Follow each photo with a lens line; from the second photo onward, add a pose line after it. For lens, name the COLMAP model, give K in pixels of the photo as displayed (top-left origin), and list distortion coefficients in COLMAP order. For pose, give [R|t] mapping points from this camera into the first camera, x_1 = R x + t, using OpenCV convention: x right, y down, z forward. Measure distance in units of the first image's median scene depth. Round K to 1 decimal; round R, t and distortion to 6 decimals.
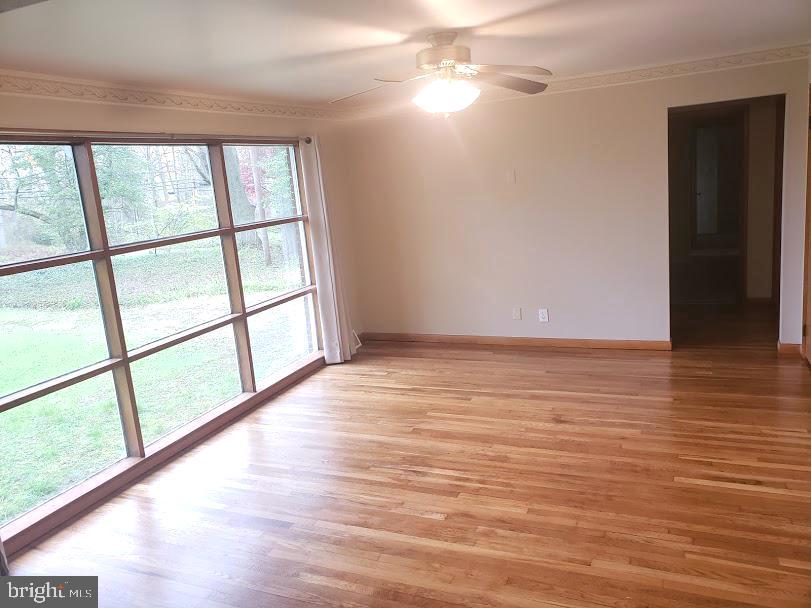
lens RADIAL K [[635.6, 0, 399.5], [0, 635.6, 311.2], [0, 0, 1]] dist [0.017903, 0.000228]
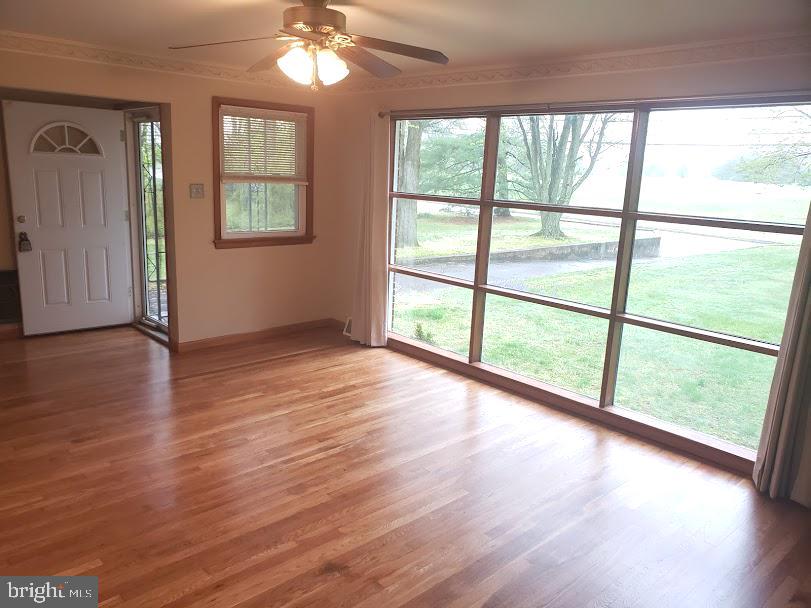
lens RADIAL K [[635.6, 0, 400.0], [0, 635.6, 301.8], [0, 0, 1]] dist [0.017903, 0.000228]
pose [[-0.414673, 0.259232, -0.872264, 0.784391], [-0.201741, 0.908519, 0.365914, -0.343107], [0.887325, 0.327706, -0.324441, 1.313290]]
